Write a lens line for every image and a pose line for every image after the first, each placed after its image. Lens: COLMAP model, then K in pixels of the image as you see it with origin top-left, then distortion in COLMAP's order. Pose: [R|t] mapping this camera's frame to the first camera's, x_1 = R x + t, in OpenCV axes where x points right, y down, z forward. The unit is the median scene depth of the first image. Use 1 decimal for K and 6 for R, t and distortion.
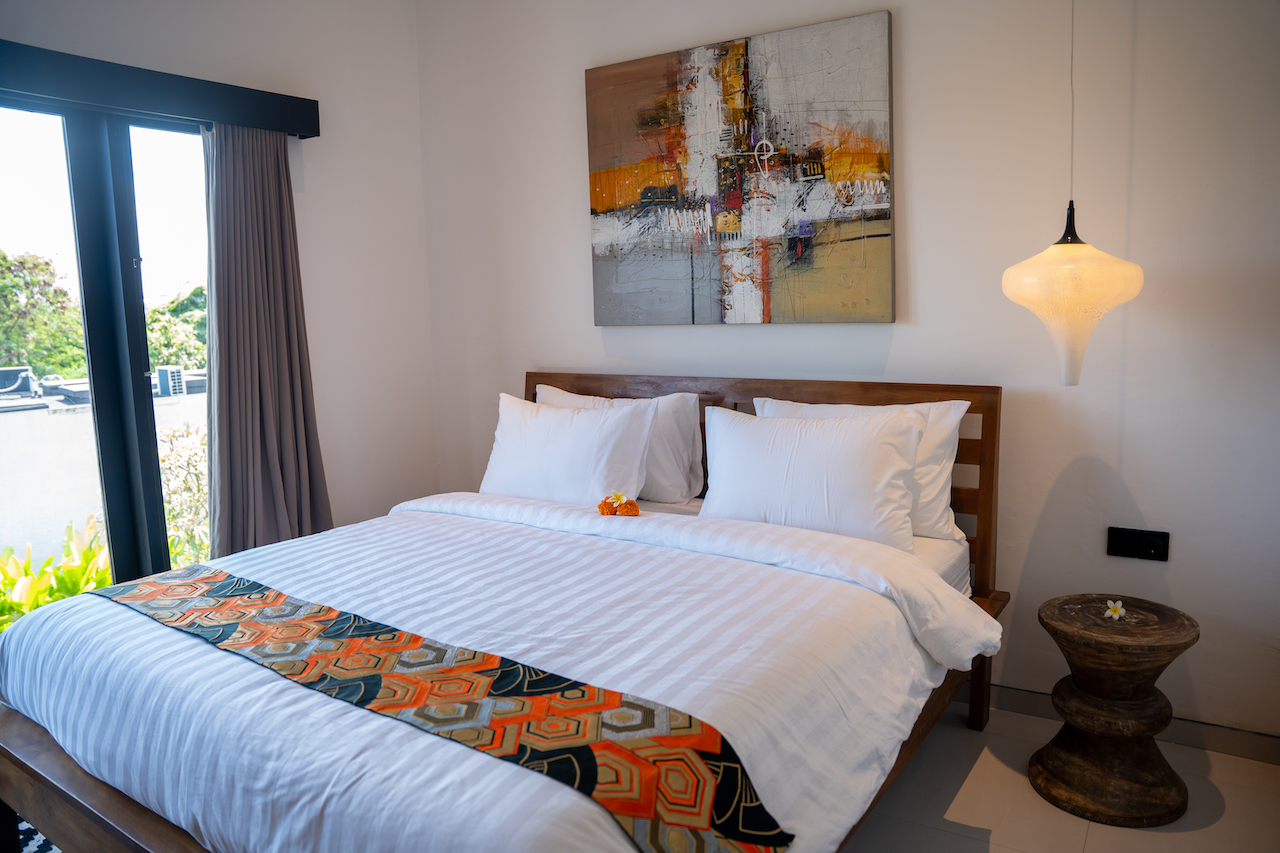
lens RADIAL K [[898.4, 0, 643.4], [0, 898.4, 387.5], [0, 0, 1]] dist [-0.138944, 0.078958]
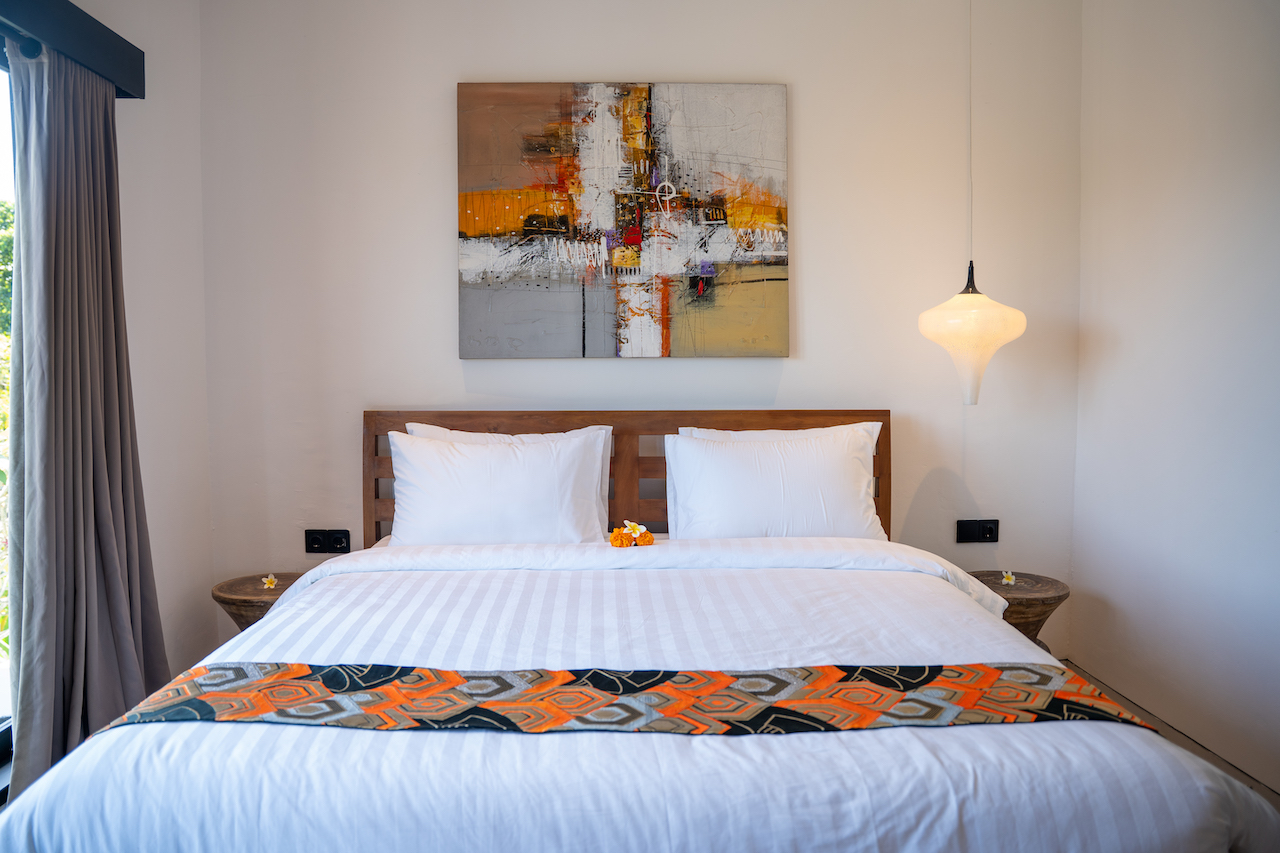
lens RADIAL K [[898.4, 0, 683.5], [0, 898.4, 384.6], [0, 0, 1]] dist [-0.138944, 0.078958]
pose [[0.810437, 0.009615, 0.585746, -0.462098], [0.035402, 0.997234, -0.065350, 0.029198], [-0.584755, 0.073699, 0.807855, 0.154266]]
